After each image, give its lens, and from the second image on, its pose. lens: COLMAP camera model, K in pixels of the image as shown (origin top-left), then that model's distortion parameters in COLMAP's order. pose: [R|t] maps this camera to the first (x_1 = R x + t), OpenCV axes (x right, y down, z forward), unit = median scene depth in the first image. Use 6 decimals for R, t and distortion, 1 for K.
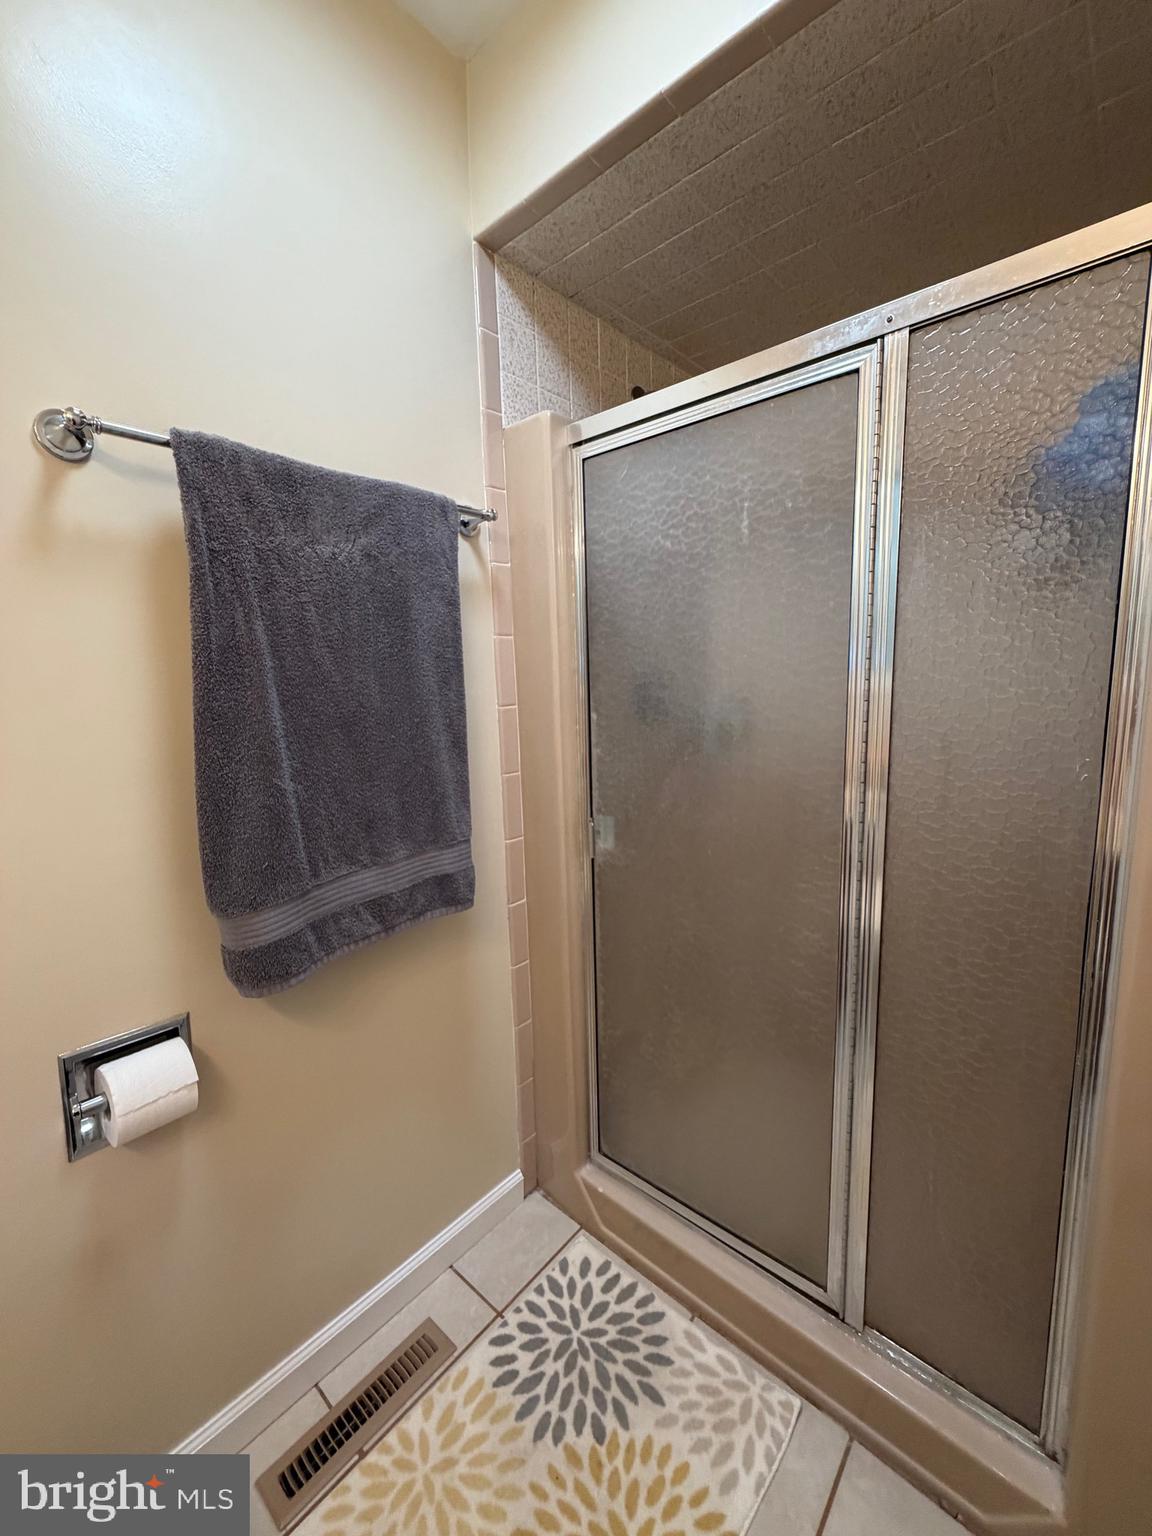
lens RADIAL K [[616.0, 0, 576.0], [0, 616.0, 768.0], [0, 0, 1]] dist [-0.000730, -0.000044]
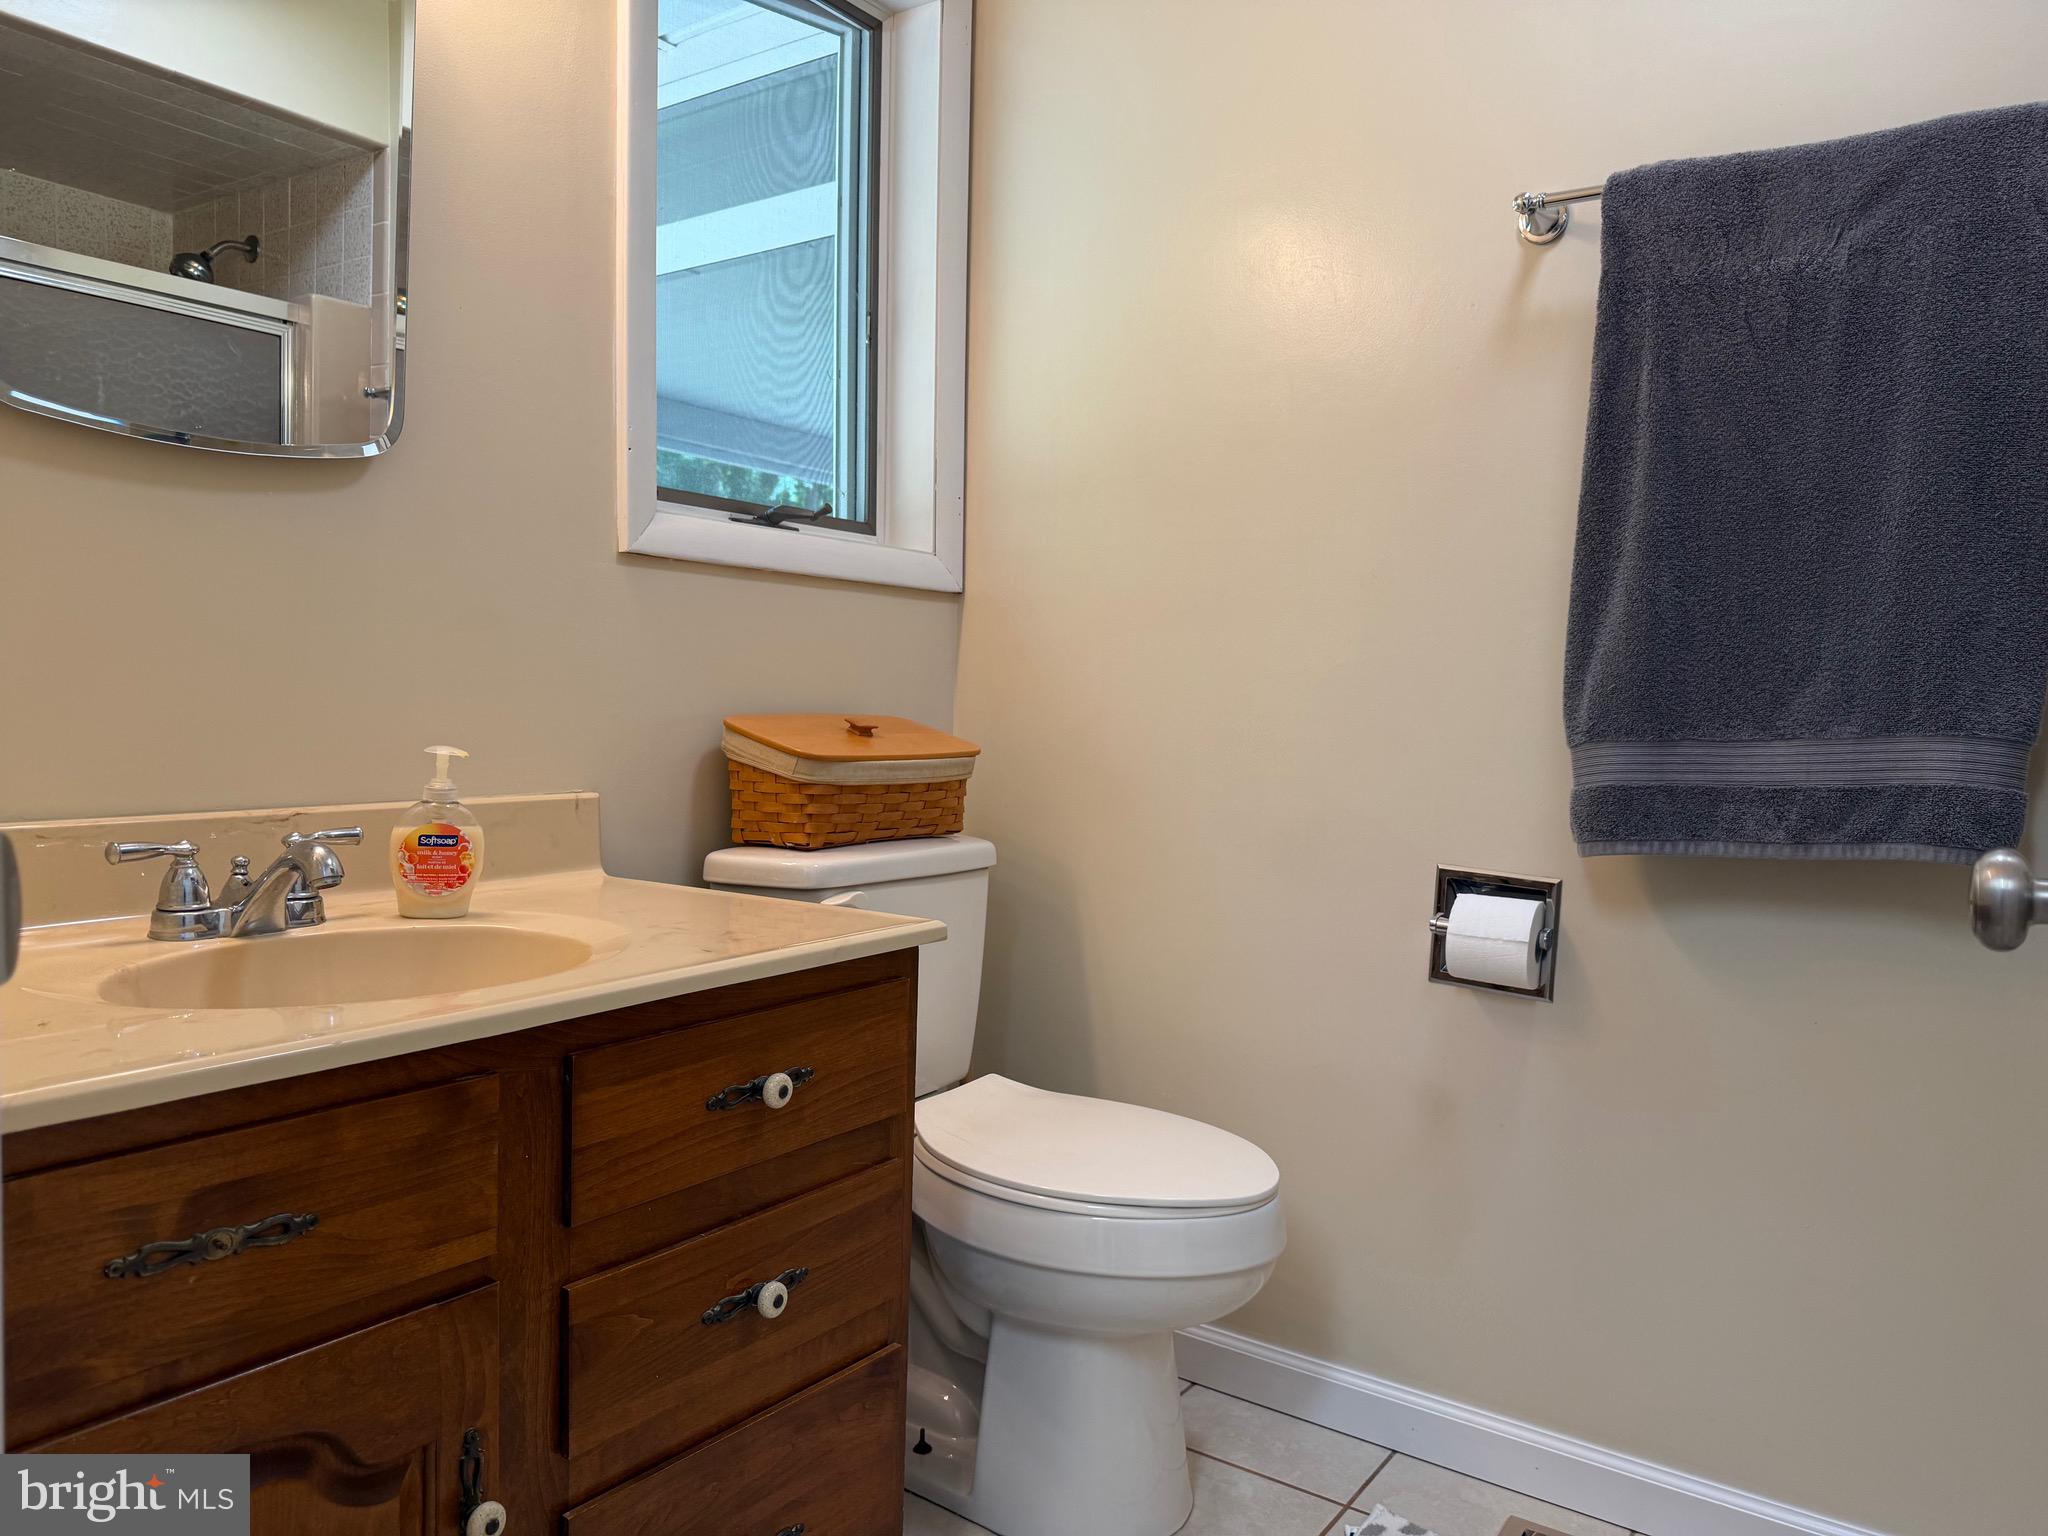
lens RADIAL K [[1430.0, 0, 1024.0], [0, 1430.0, 768.0], [0, 0, 1]] dist [0.088833, -0.125005]
pose [[0.119051, 0.072691, -0.990224, 1.207103], [-0.175540, 0.983147, 0.051067, 0.287137], [0.977247, 0.167745, 0.129805, 0.044735]]
